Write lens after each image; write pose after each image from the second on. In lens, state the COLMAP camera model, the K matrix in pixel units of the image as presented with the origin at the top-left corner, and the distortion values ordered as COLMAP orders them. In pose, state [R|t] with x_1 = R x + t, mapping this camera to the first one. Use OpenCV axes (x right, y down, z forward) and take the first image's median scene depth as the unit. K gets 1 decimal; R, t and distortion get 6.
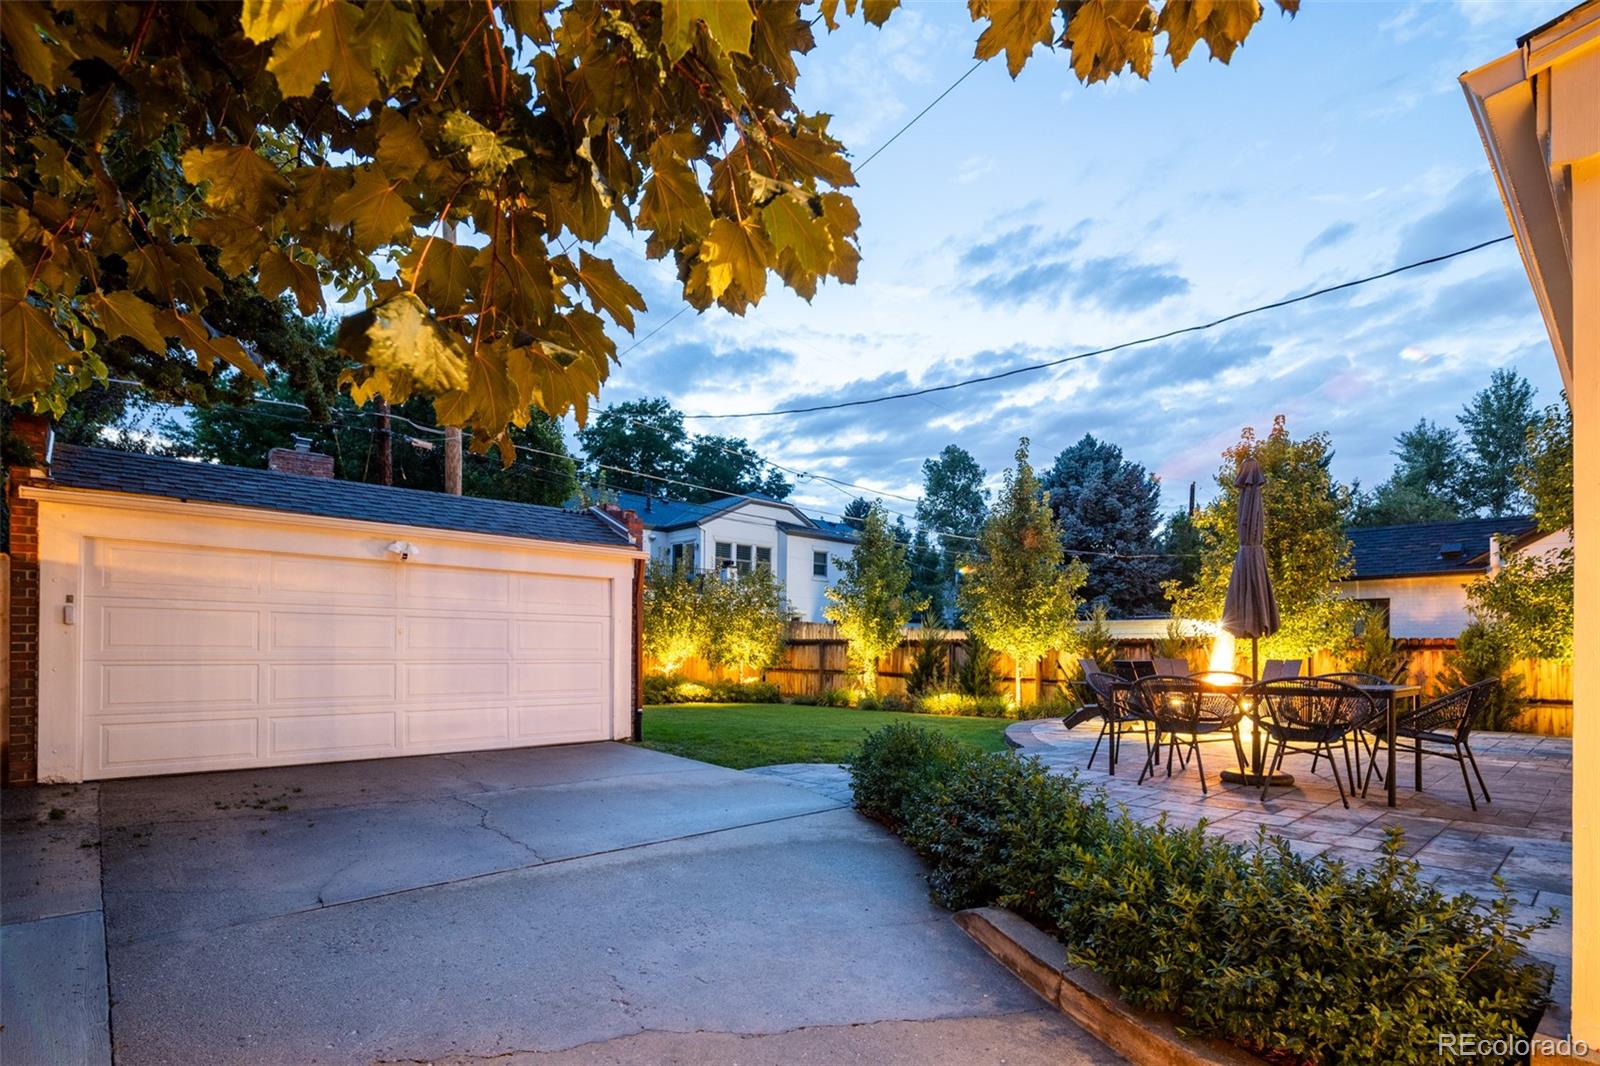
lens RADIAL K [[1559.3, 0, 798.0], [0, 1559.3, 640.3], [0, 0, 1]] dist [0.001658, -0.003808]
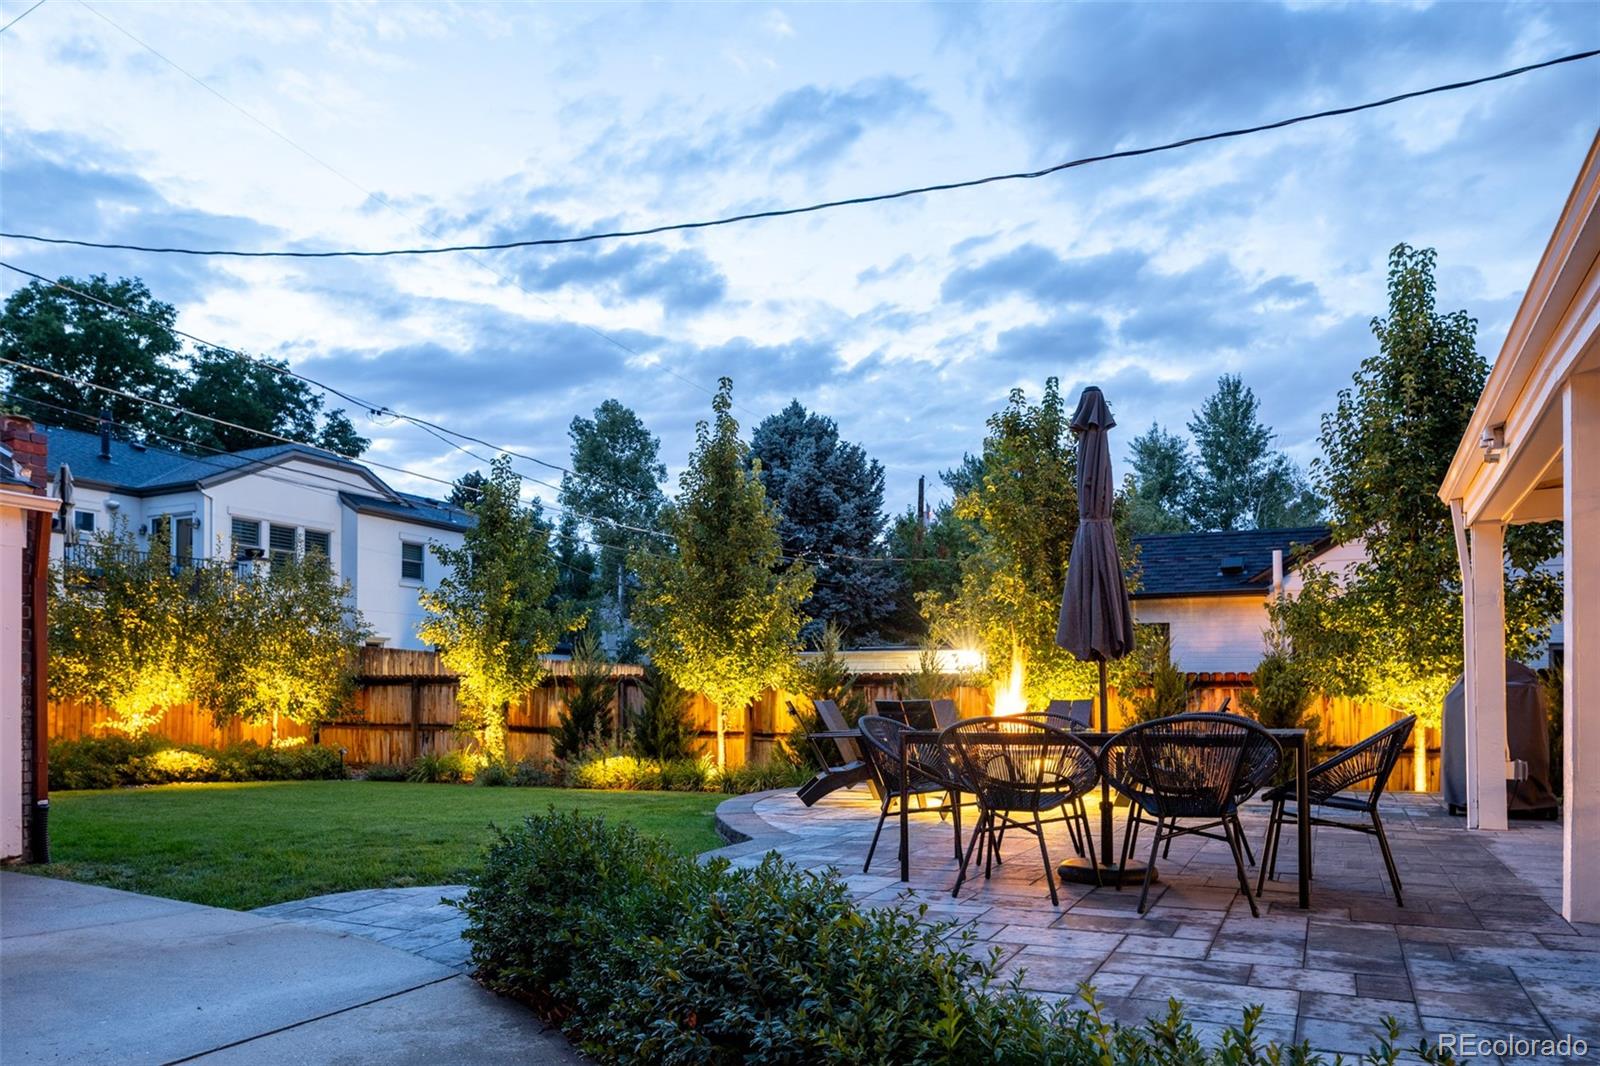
lens RADIAL K [[1110.6, 0, 791.0], [0, 1110.6, 706.8], [0, 0, 1]] dist [-0.007624, -0.000664]
pose [[0.948950, -0.009948, 0.315269, 0.018038], [0.013430, 0.999870, -0.008872, 0.018215], [-0.315140, 0.012653, 0.948961, 0.530683]]
